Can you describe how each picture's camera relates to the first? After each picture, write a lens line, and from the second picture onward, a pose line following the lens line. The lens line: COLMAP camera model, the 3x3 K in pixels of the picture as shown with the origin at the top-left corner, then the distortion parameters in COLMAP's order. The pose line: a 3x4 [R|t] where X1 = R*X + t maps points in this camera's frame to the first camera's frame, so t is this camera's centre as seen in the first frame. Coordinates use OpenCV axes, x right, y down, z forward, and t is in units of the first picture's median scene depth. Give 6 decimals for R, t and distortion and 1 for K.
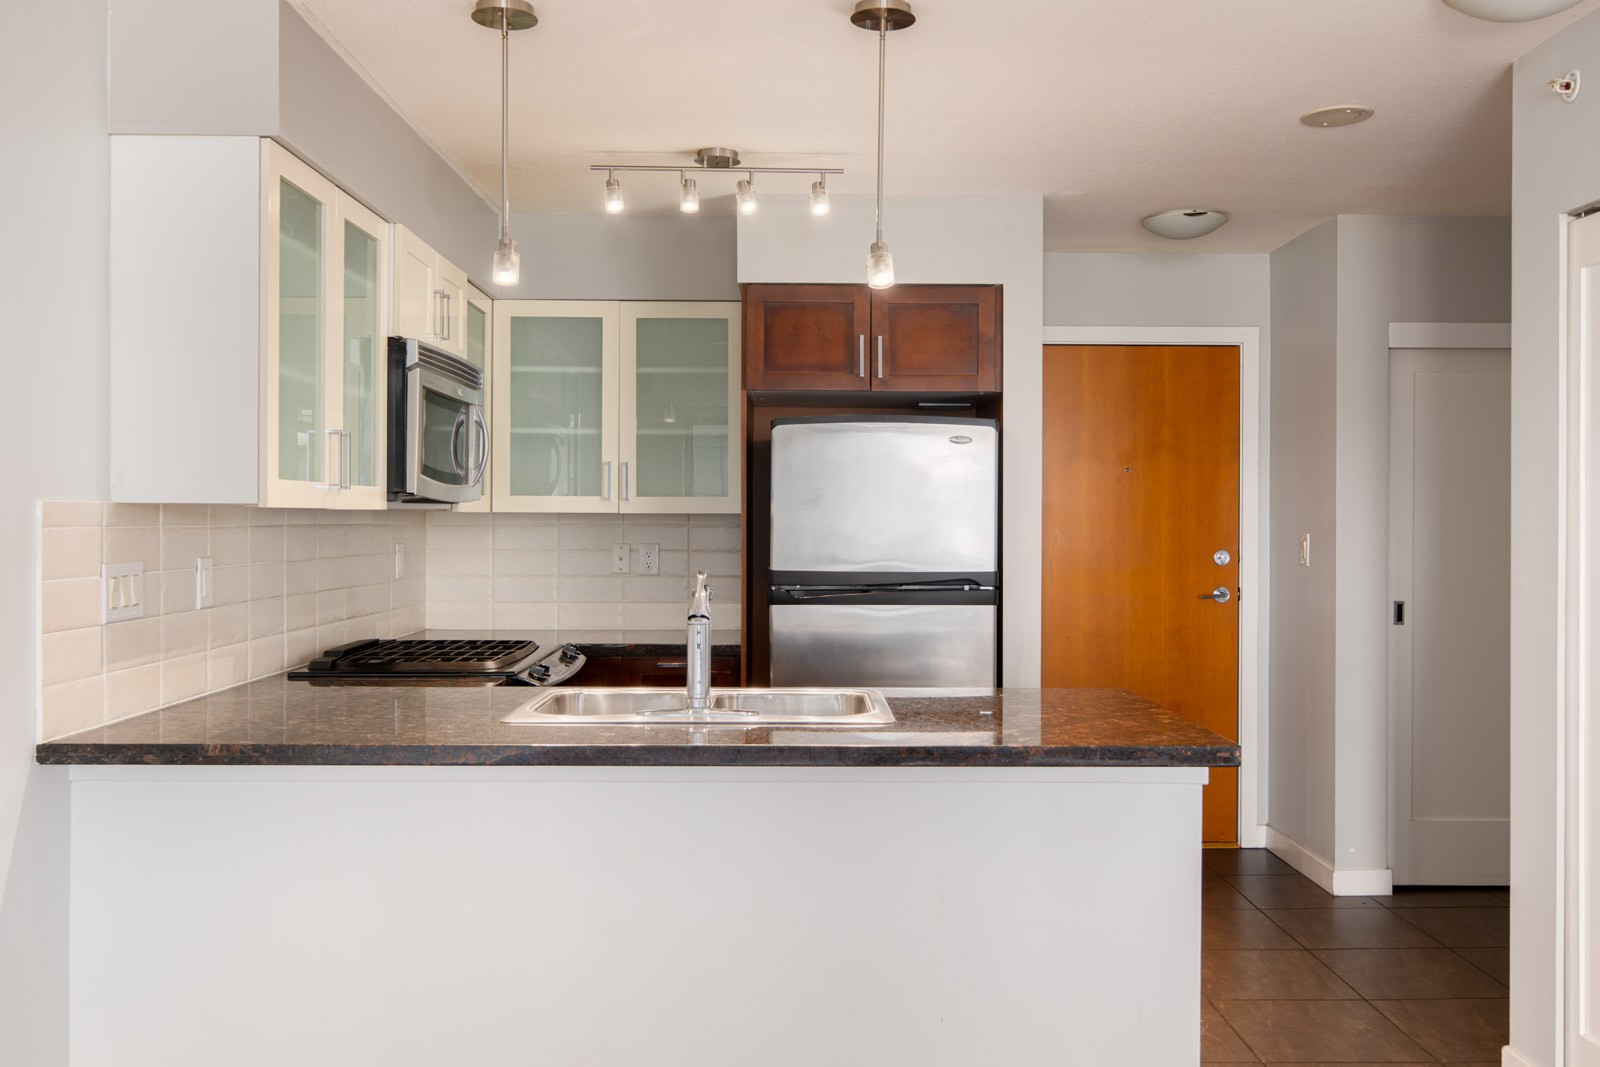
lens RADIAL K [[1155.7, 0, 804.0], [0, 1155.7, 528.7], [0, 0, 1]] dist [0.002535, 0.003900]
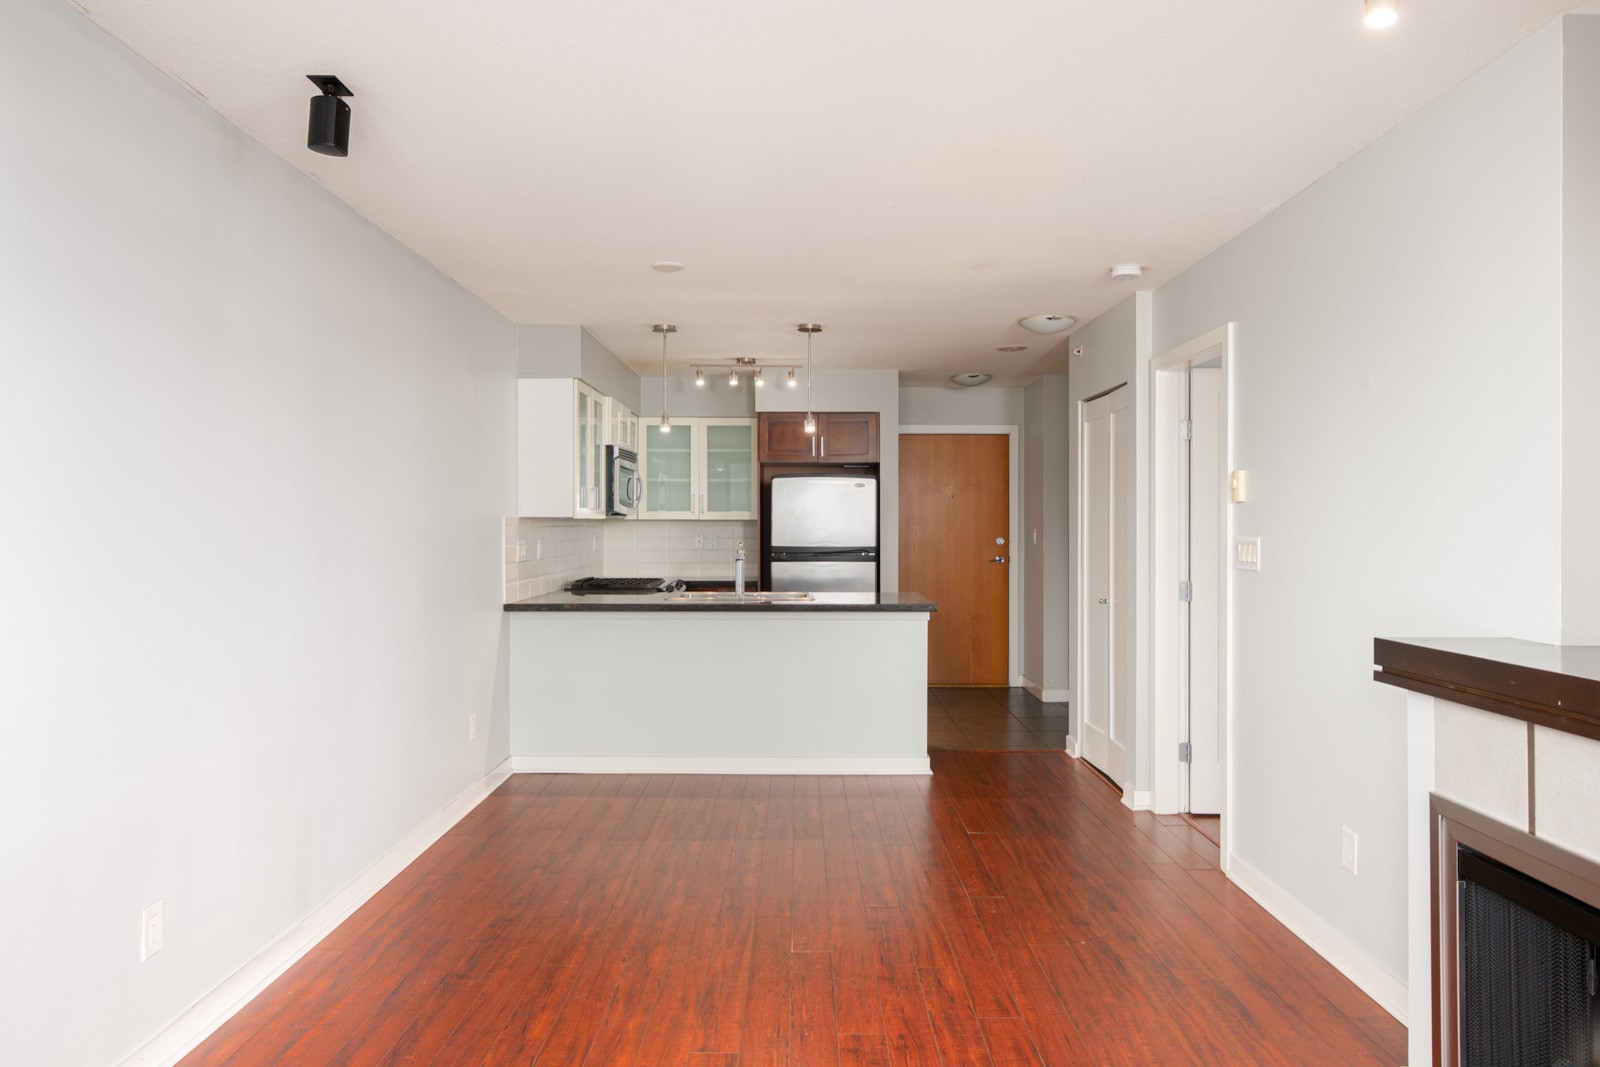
lens RADIAL K [[760.3, 0, 794.6], [0, 760.3, 529.6], [0, 0, 1]] dist [0.004351, 0.000045]
pose [[0.999959, -0.003461, -0.008345, 0.027243], [0.003477, 0.999992, 0.001994, 0.002846], [0.008338, -0.002022, 0.999963, -0.427717]]
